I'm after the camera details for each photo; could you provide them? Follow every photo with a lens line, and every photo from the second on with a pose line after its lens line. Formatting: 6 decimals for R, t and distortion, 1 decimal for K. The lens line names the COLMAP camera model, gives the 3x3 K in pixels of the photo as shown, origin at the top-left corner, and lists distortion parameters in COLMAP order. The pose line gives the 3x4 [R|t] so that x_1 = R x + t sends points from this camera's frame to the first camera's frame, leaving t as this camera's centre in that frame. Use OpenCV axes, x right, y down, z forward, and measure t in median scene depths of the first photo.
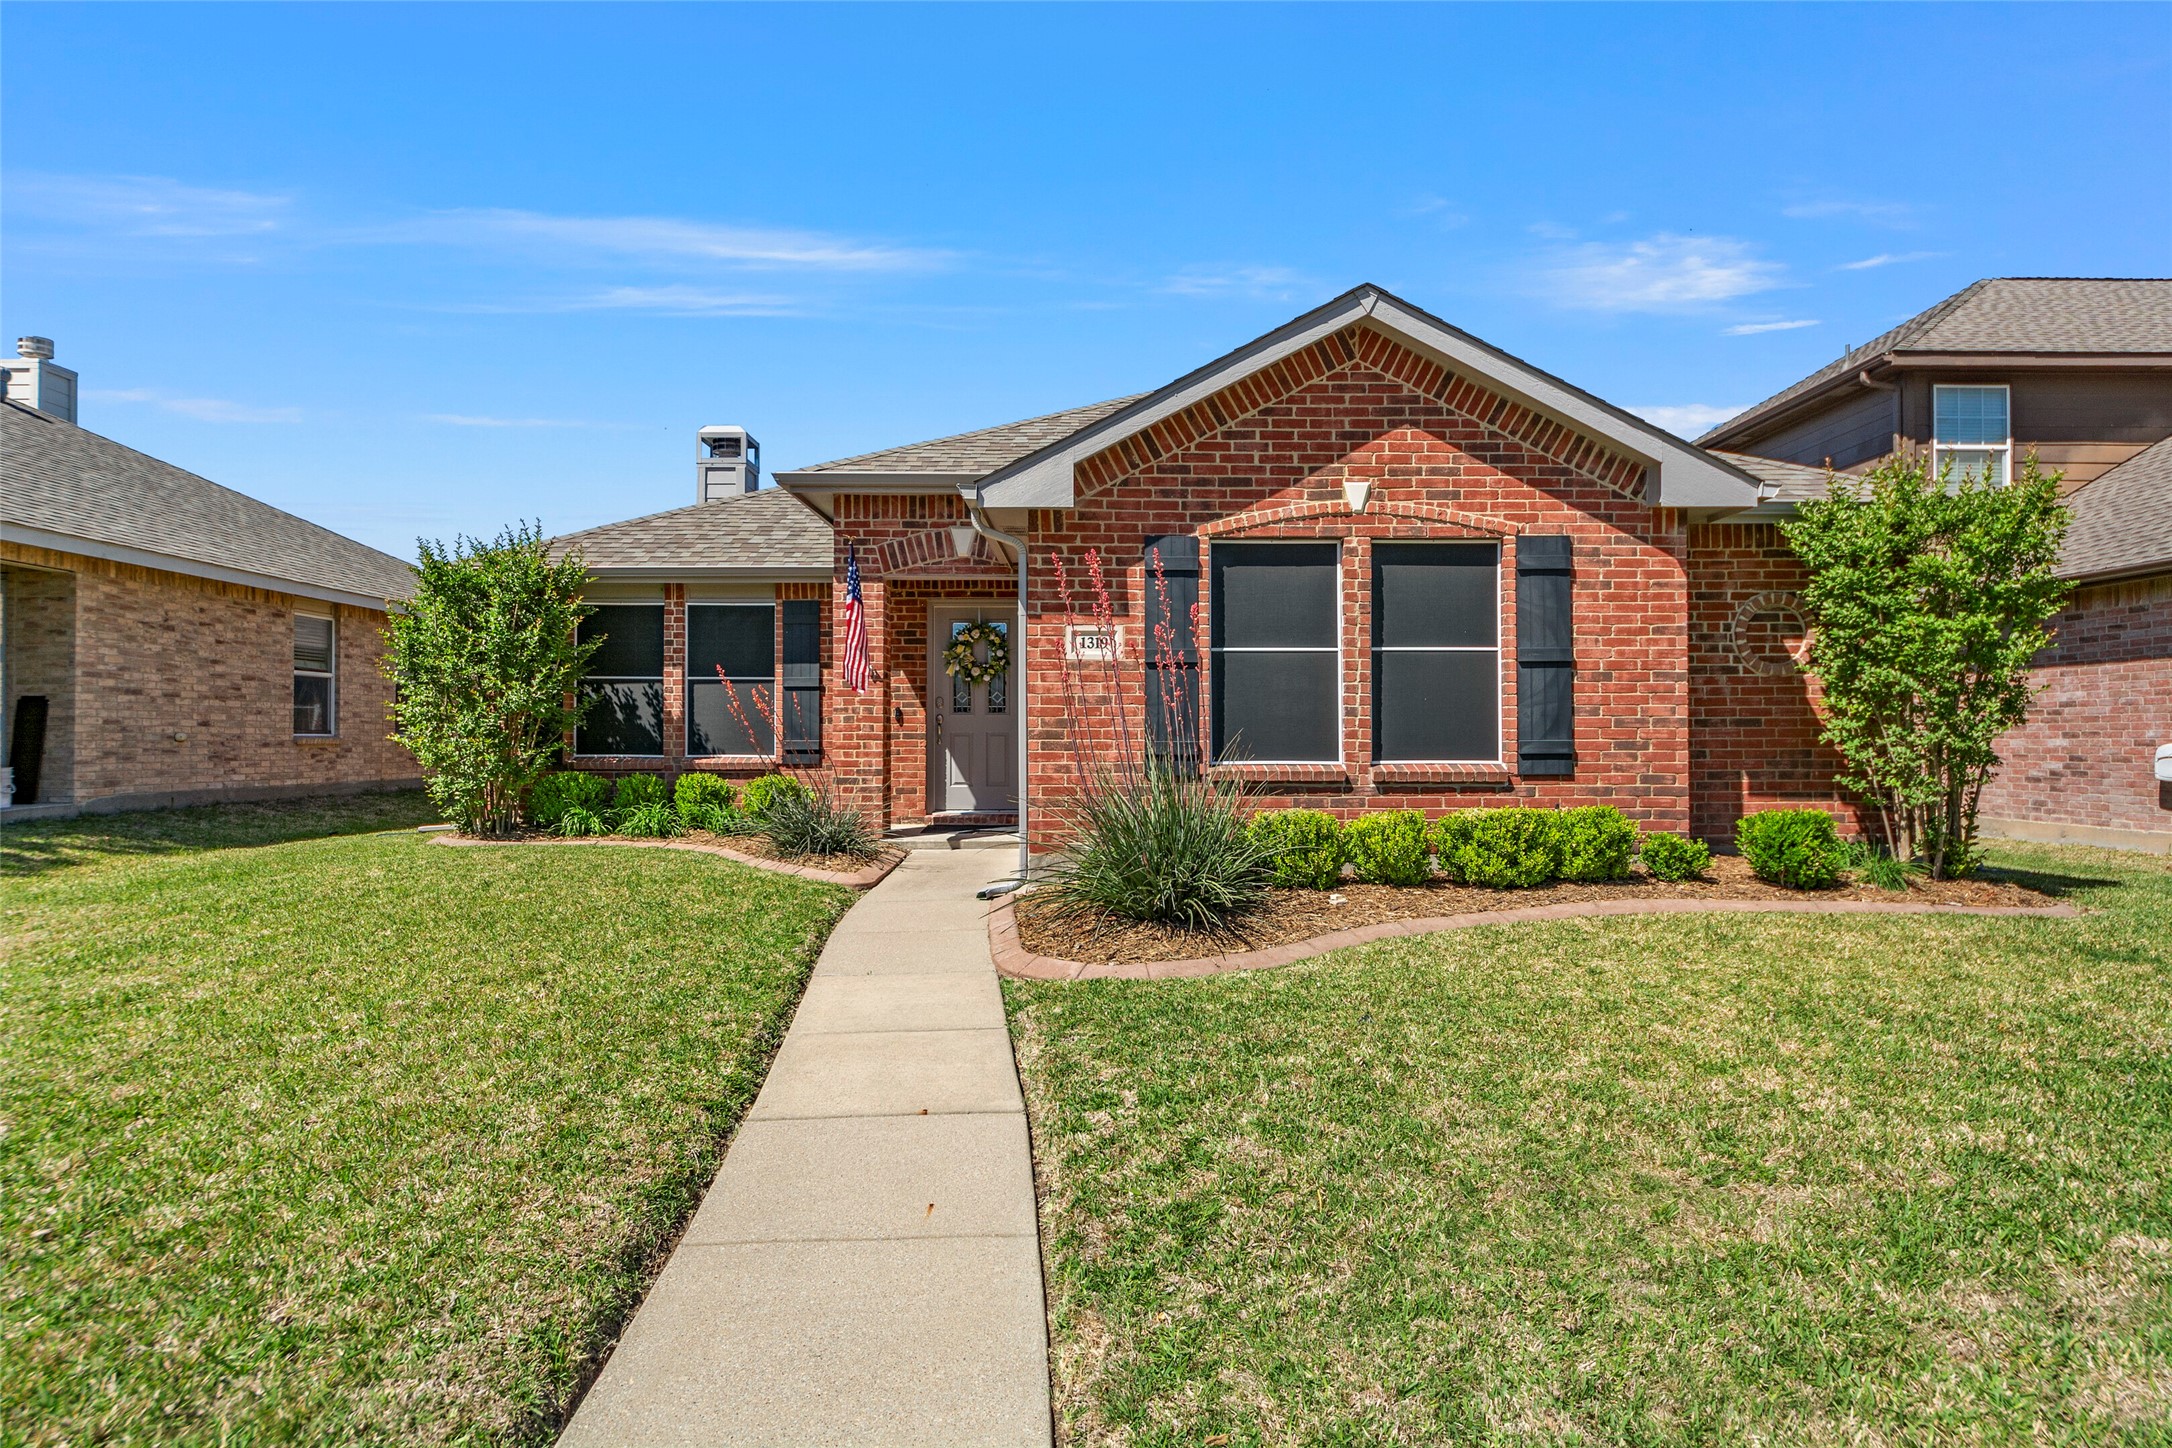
lens RADIAL K [[1203.4, 0, 1092.5], [0, 1203.4, 725.3], [0, 0, 1]] dist [0.007803, 0.000980]
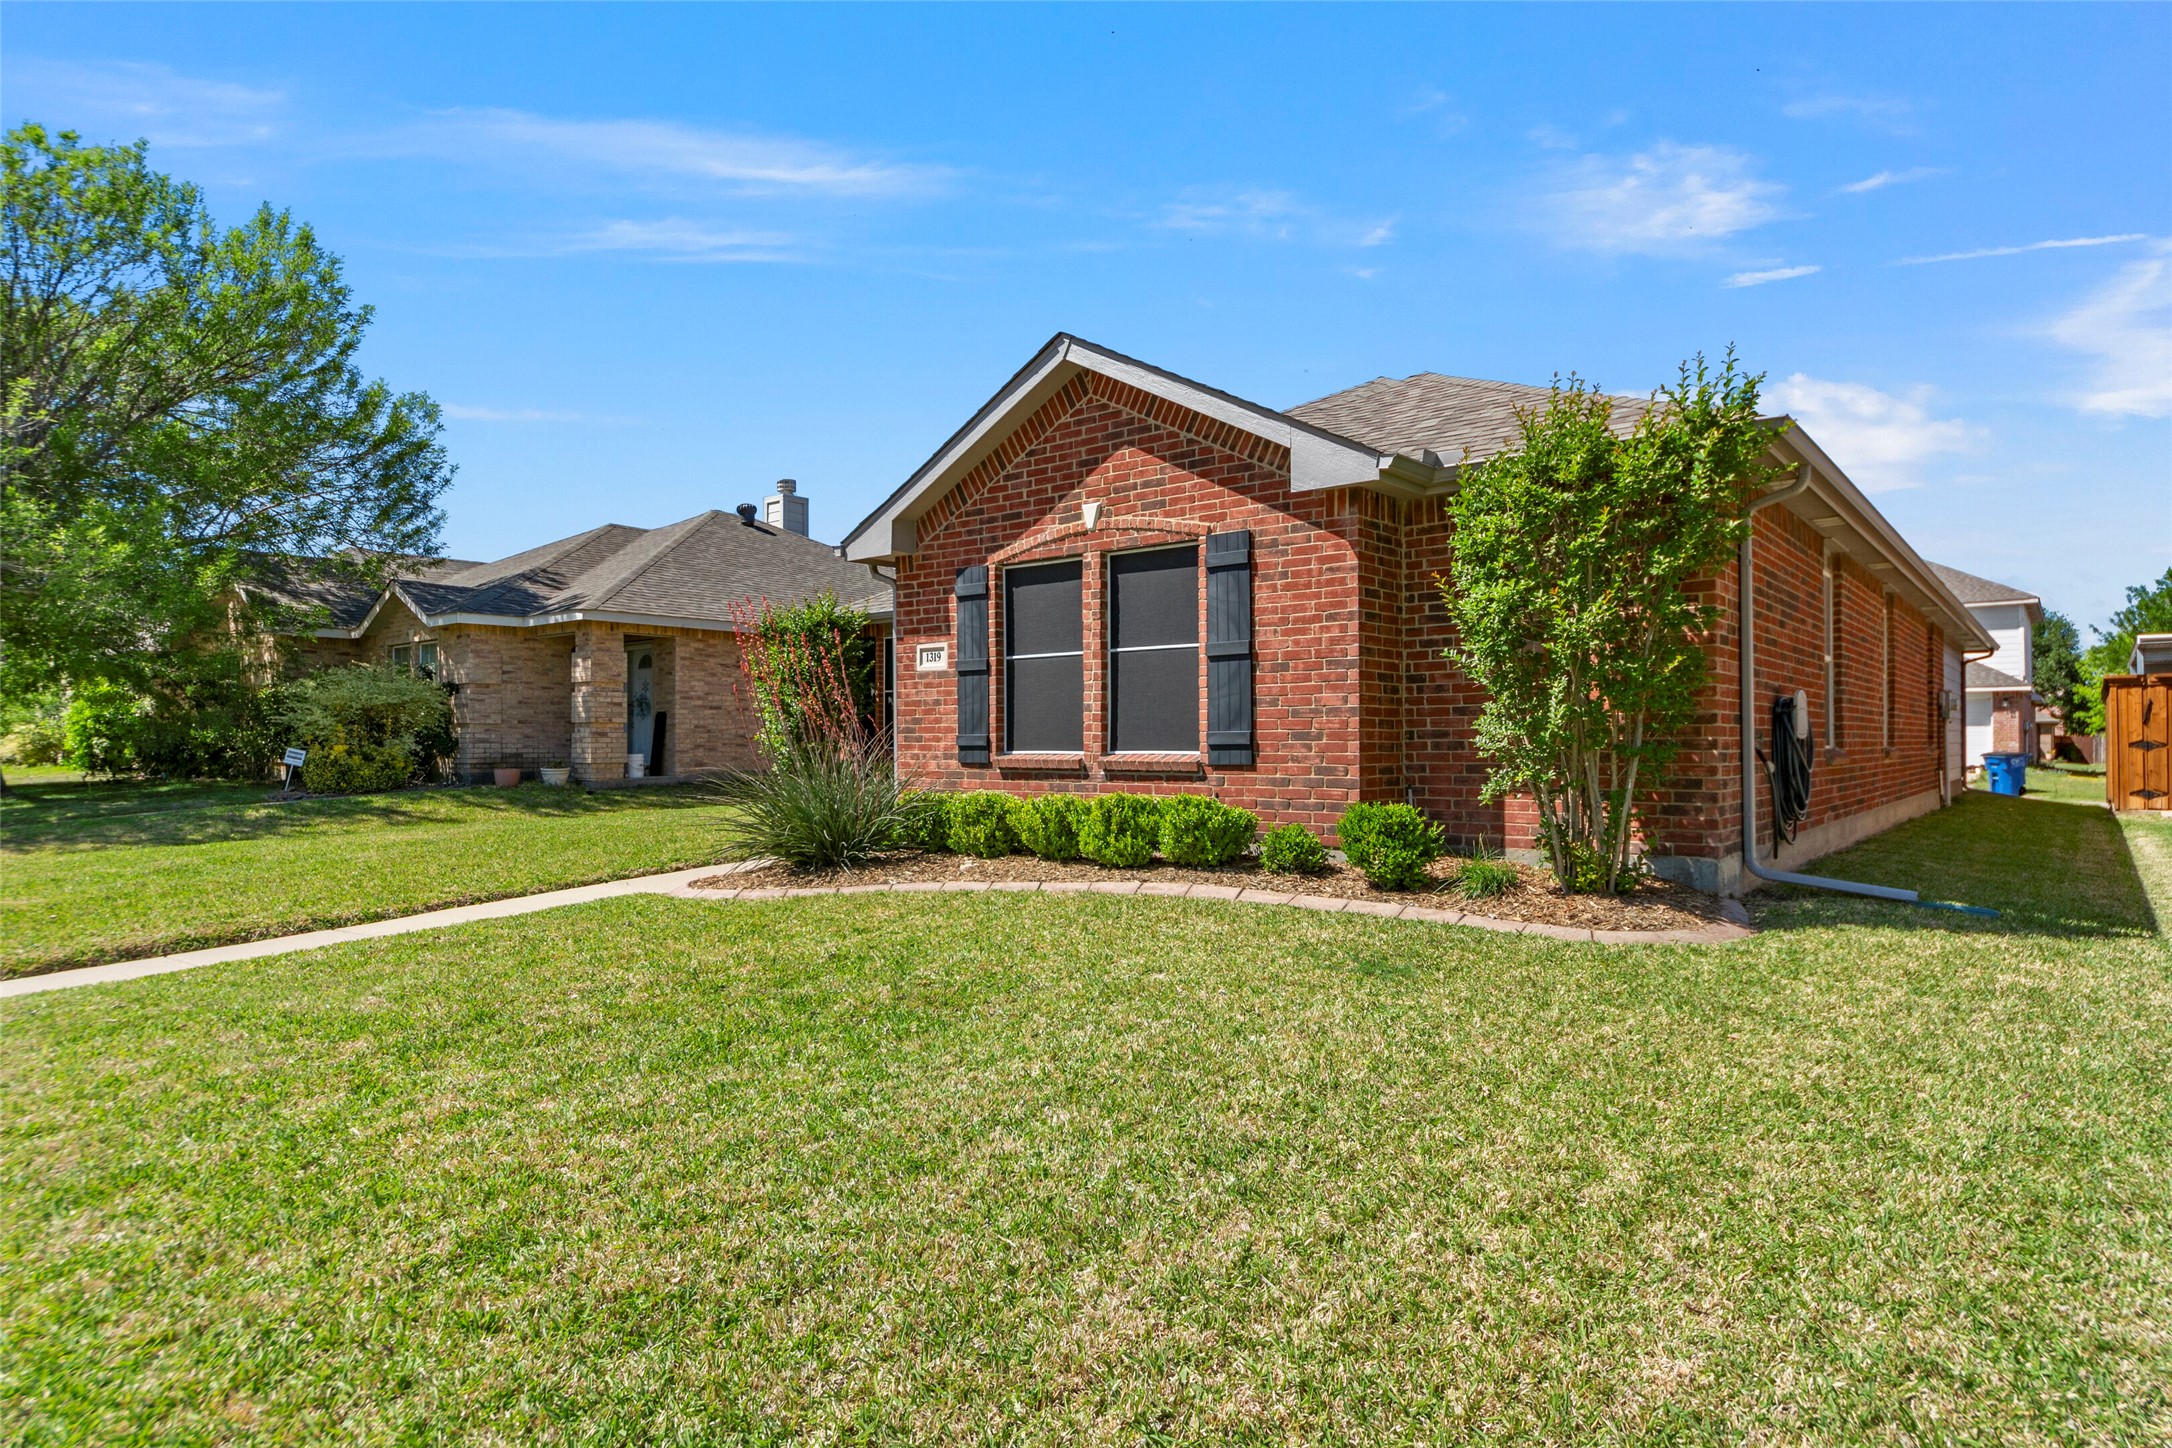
lens RADIAL K [[1203.4, 0, 1092.5], [0, 1203.4, 725.3], [0, 0, 1]] dist [0.007803, 0.000980]
pose [[0.768724, -0.010583, -0.639493, 0.938509], [0.011380, 0.999931, -0.002868, 0.008804], [0.639480, -0.005072, 0.768791, 0.134150]]
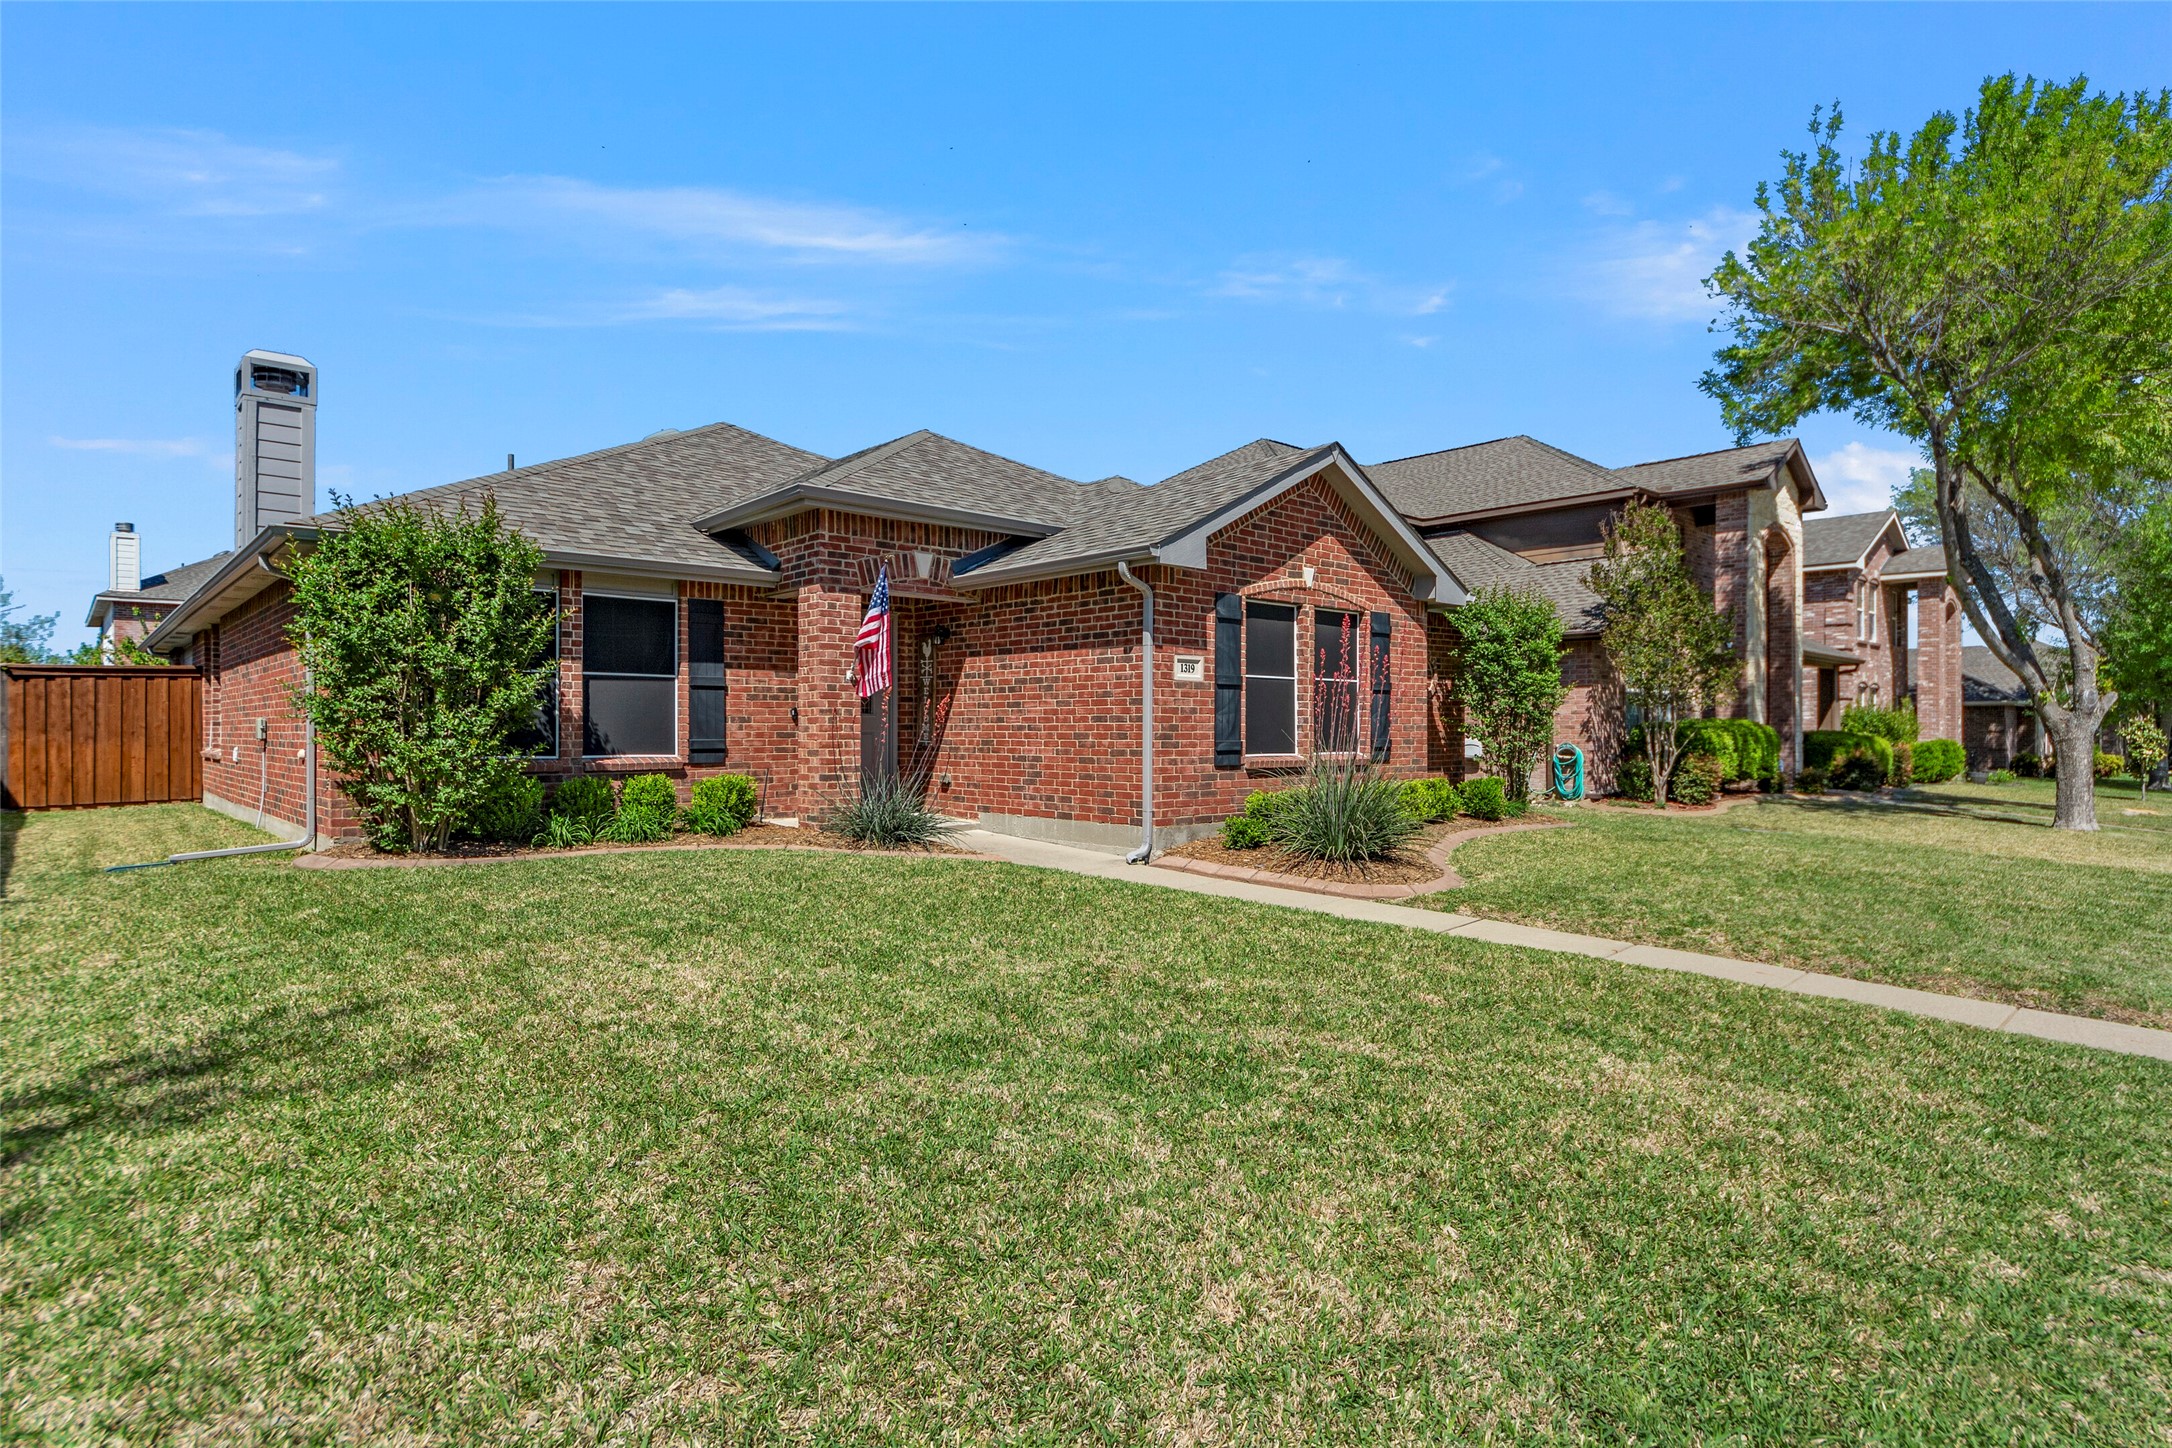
lens RADIAL K [[1154.2, 0, 1085.9], [0, 1154.2, 730.3], [0, 0, 1]] dist [0.000957, -0.000055]
pose [[0.745454, 0.002615, 0.666551, -0.948176], [-0.009005, 0.999941, 0.006147, -0.005582], [-0.666496, -0.010585, 0.745434, 0.108655]]
